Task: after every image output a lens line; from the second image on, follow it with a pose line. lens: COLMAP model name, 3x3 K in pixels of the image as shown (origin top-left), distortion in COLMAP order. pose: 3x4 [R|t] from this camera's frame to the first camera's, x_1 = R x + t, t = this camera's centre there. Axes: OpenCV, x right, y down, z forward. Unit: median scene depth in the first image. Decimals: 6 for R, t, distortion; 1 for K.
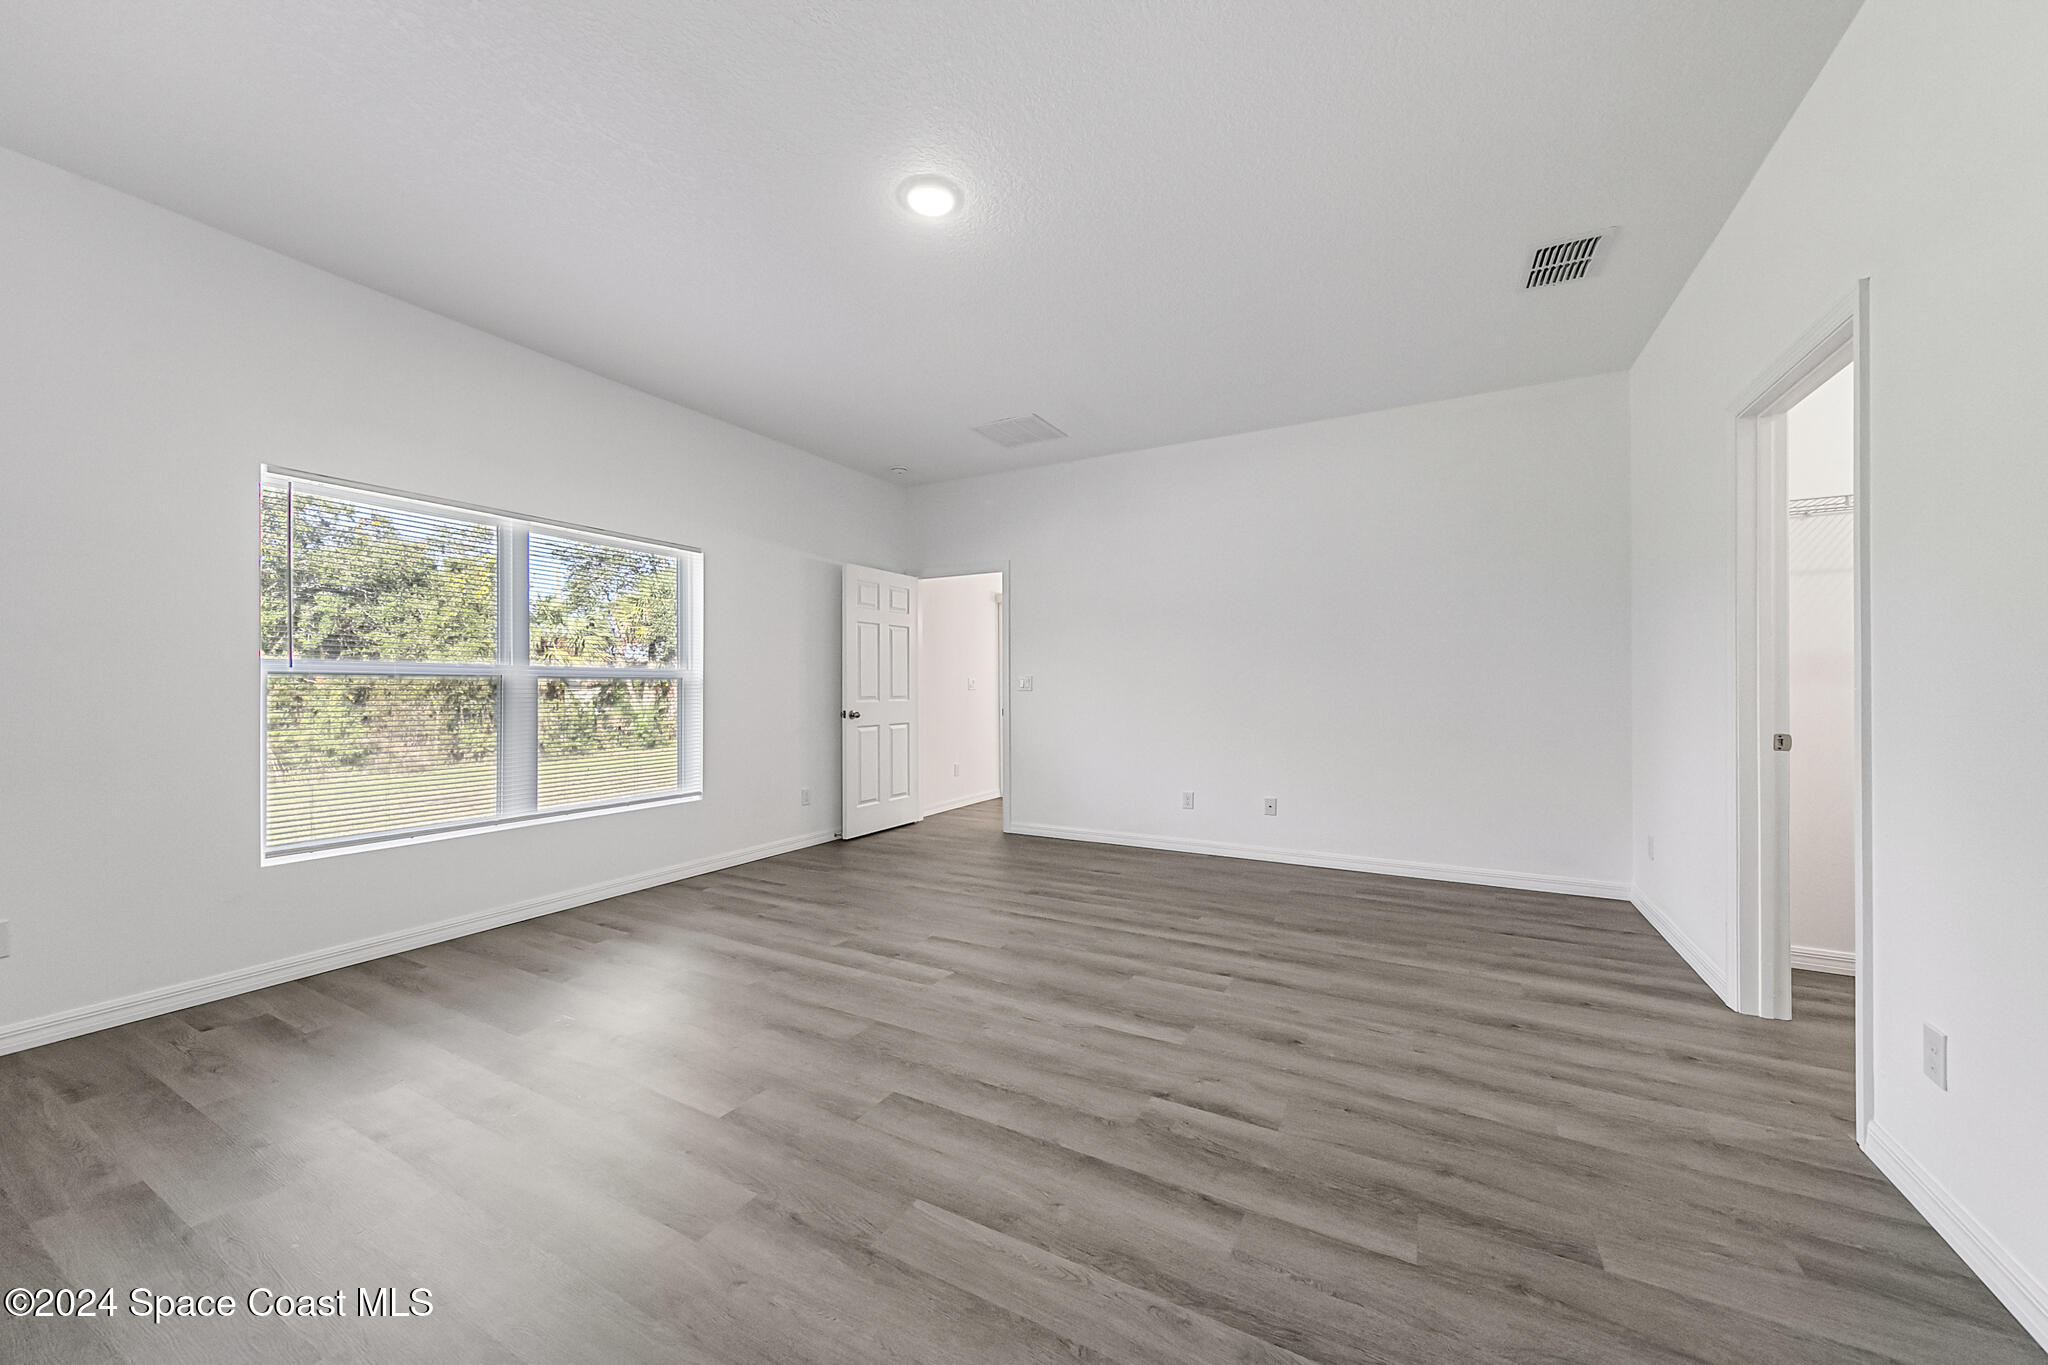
lens RADIAL K [[739.9, 0, 1024.0], [0, 739.9, 682.5], [0, 0, 1]] dist [0.014709, 0.000072]
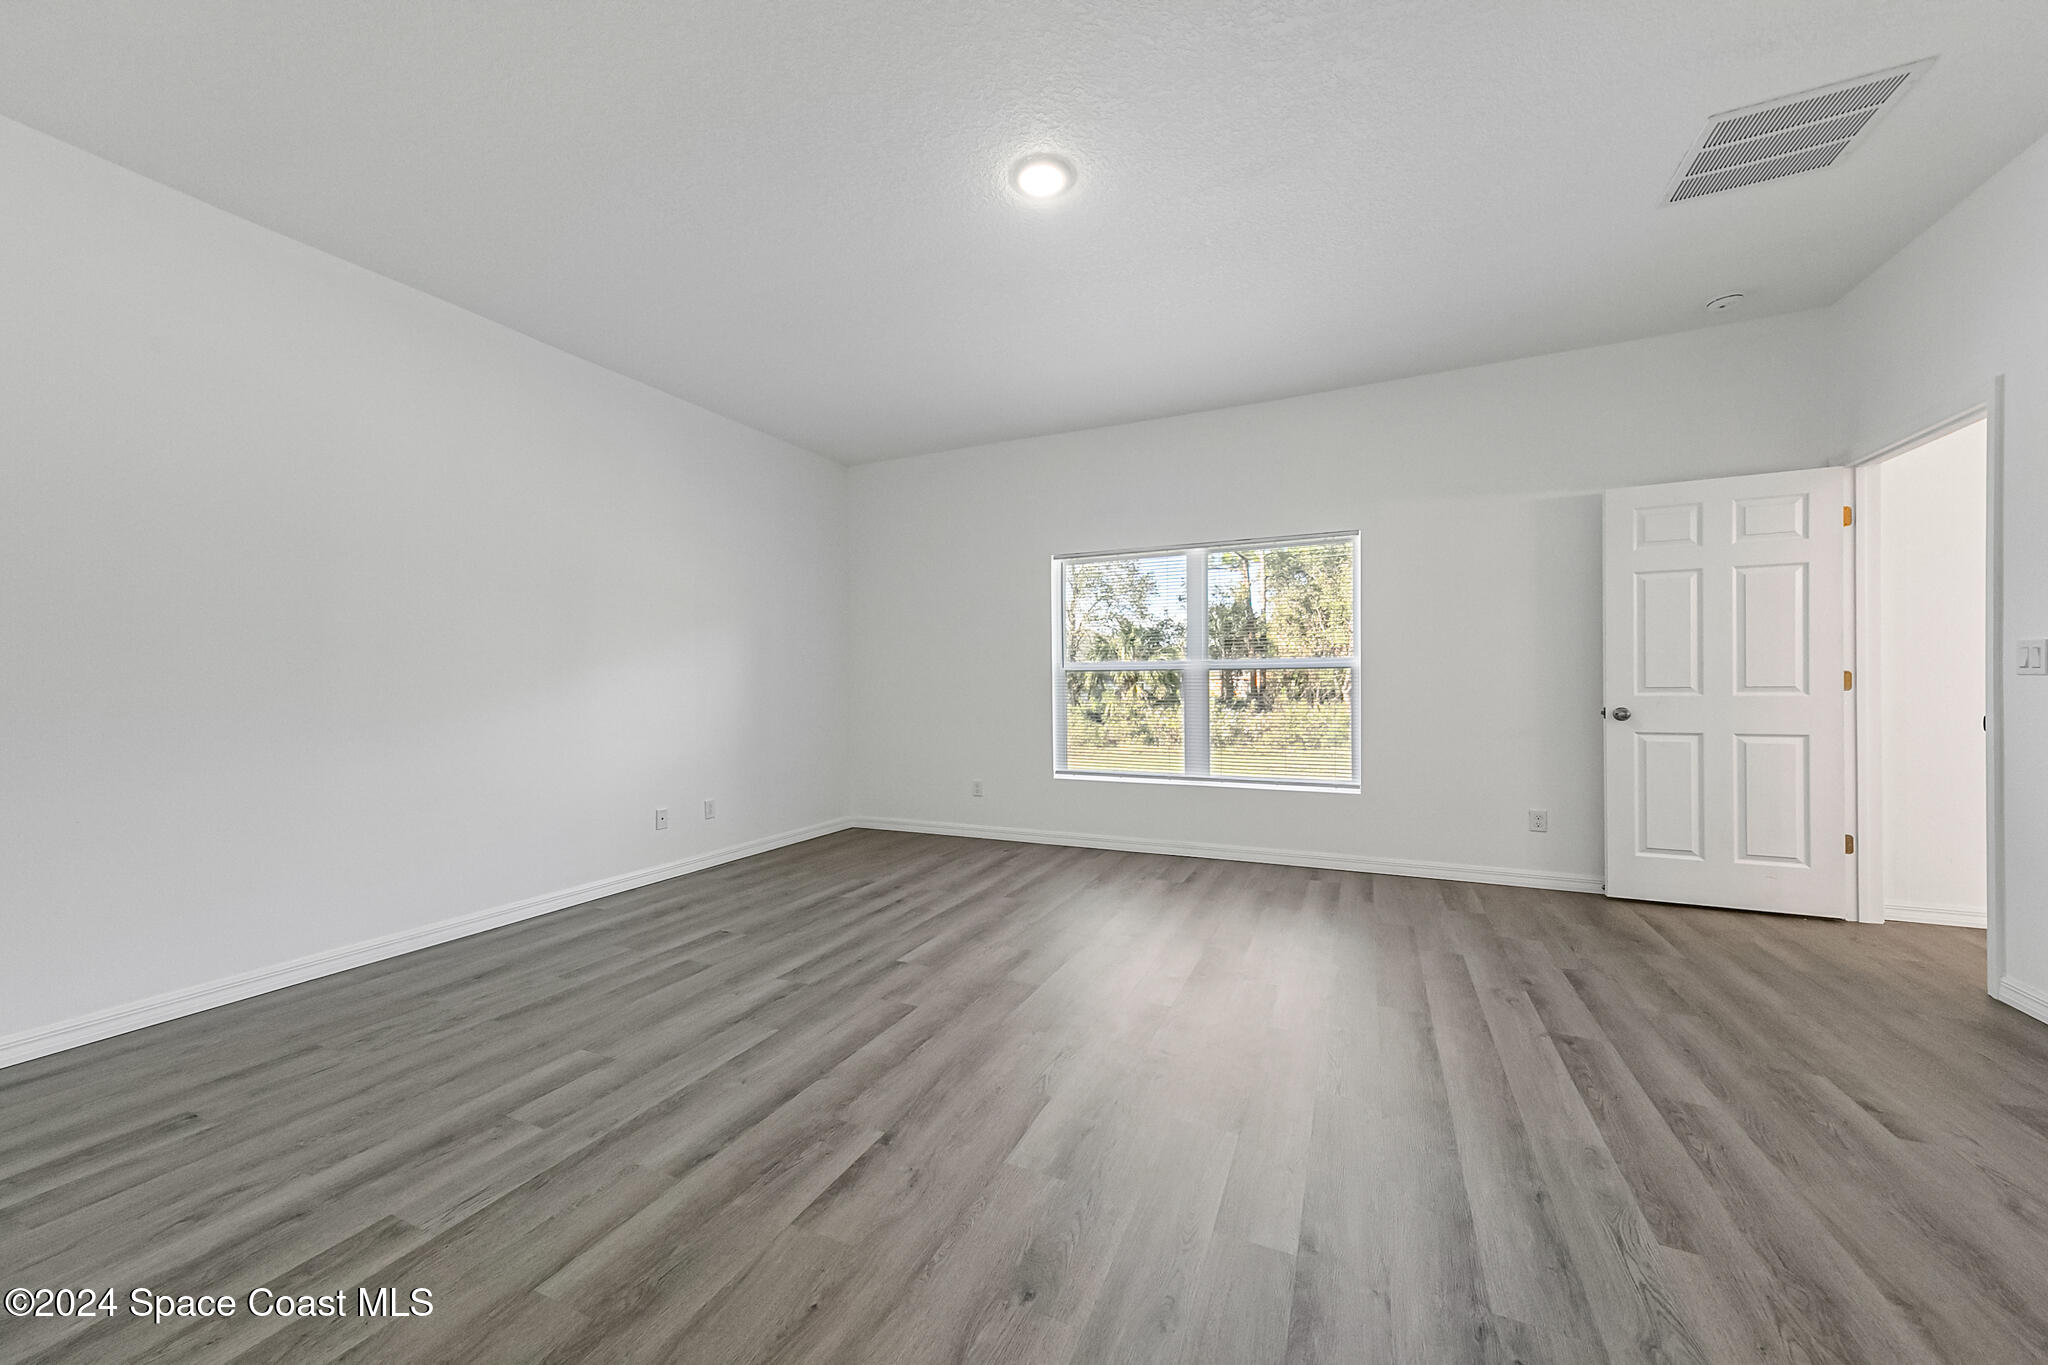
lens RADIAL K [[739.9, 0, 1024.0], [0, 739.9, 682.5], [0, 0, 1]] dist [0.014709, 0.000072]
pose [[0.074515, -0.001622, -0.997219, 0.744184], [0.015575, 0.999879, -0.000463, 0.014003], [0.997098, -0.015497, 0.074532, 0.766649]]
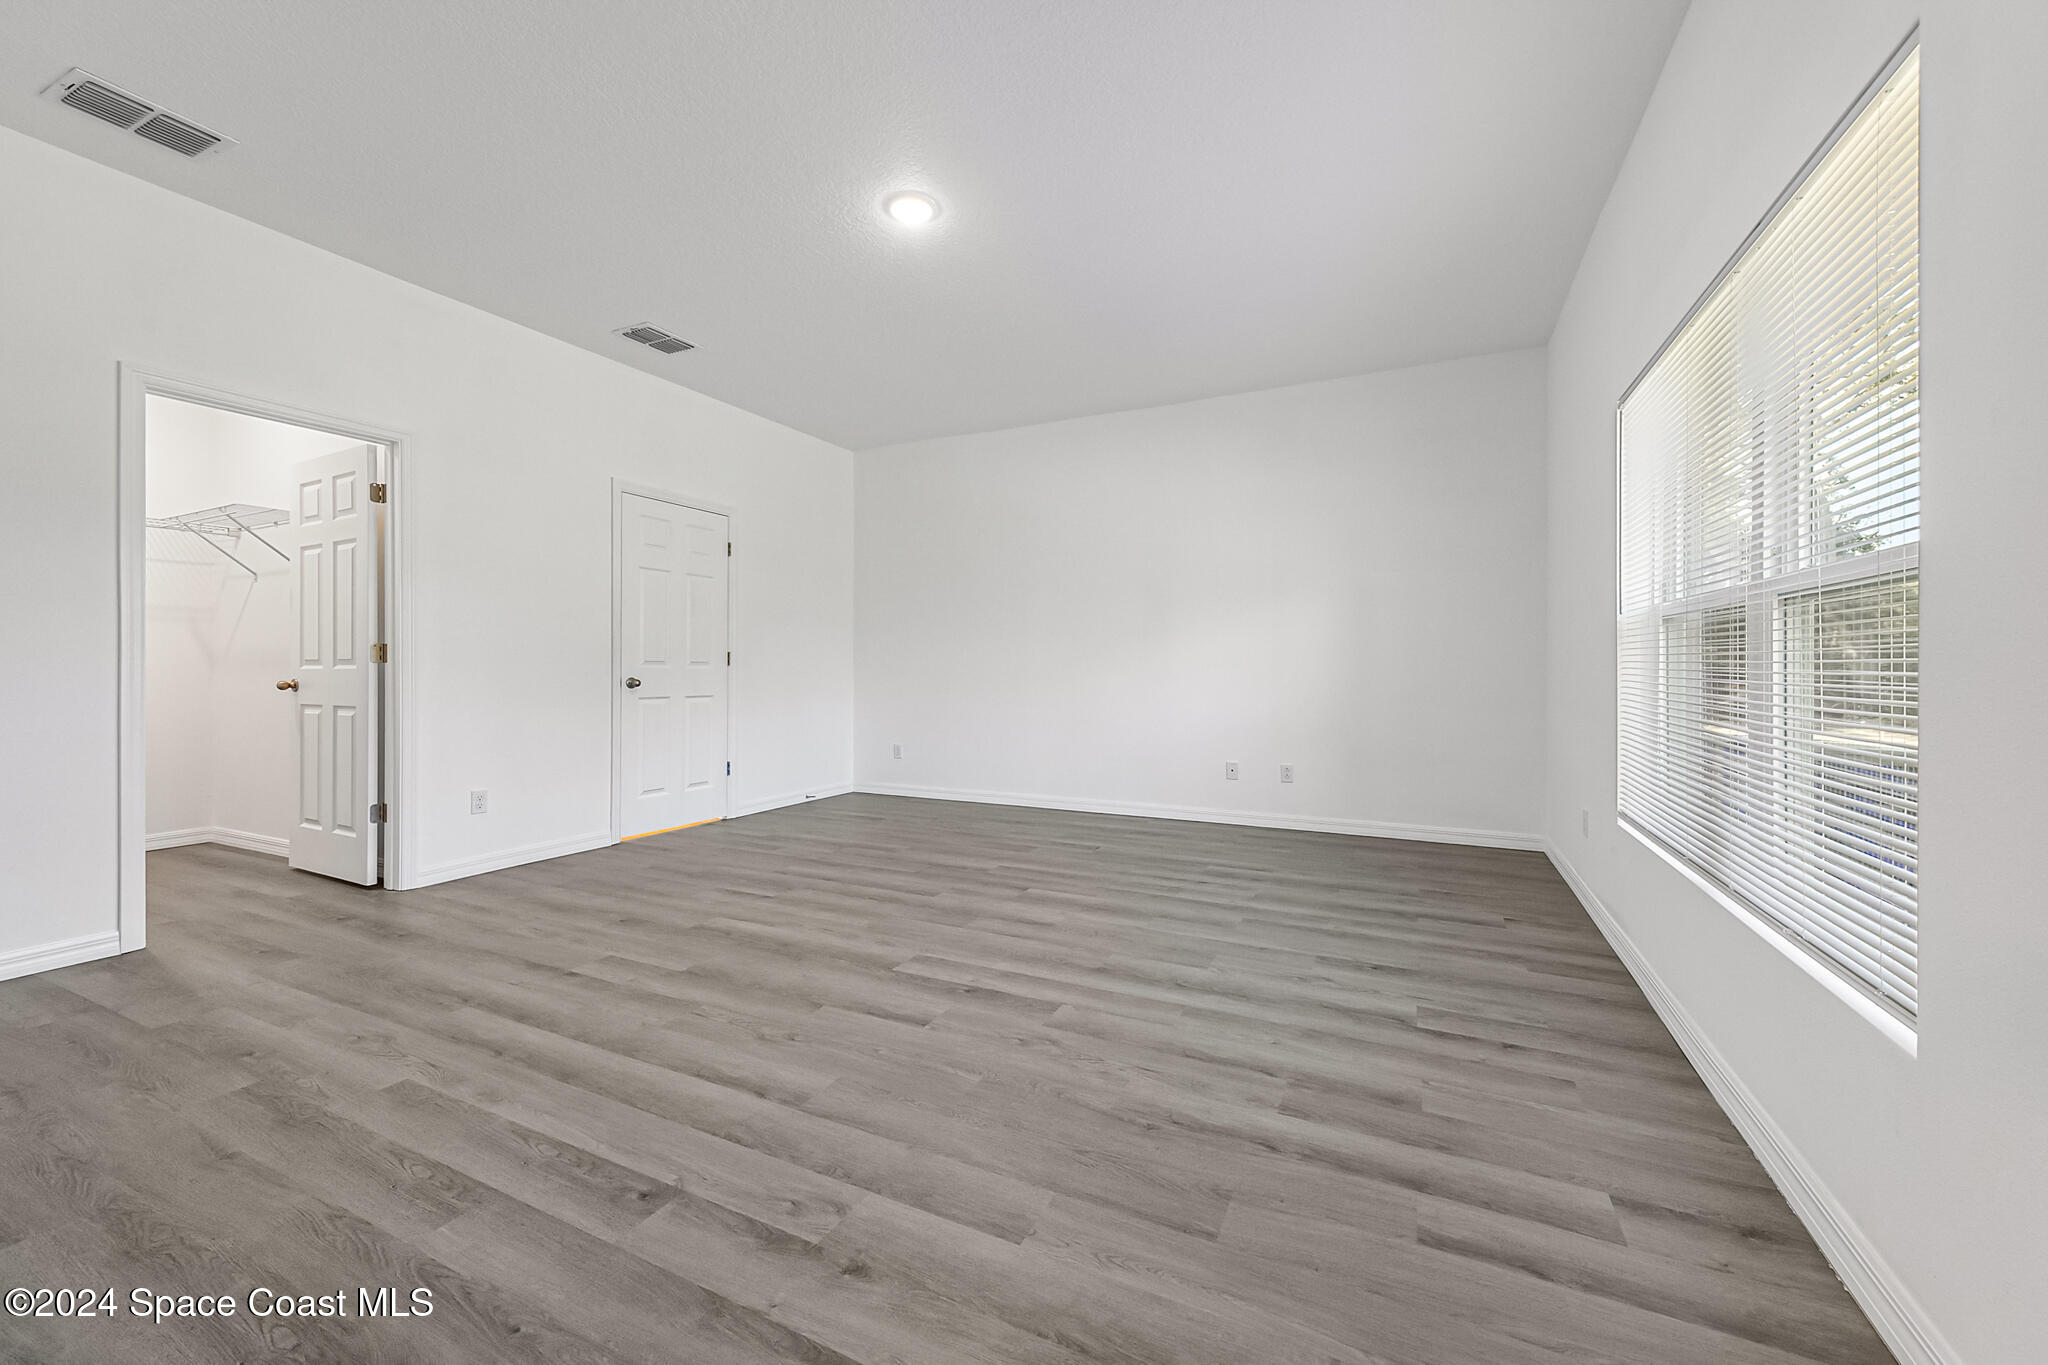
lens RADIAL K [[789.5, 0, 1025.5], [0, 789.5, 669.9], [0, 0, 1]] dist [0.011961, -0.000164]
pose [[-0.998525, 0.002840, -0.054211, -0.198107], [0.003101, 0.999984, -0.004741, 0.049173], [0.054197, -0.004902, -0.998518, 1.907998]]
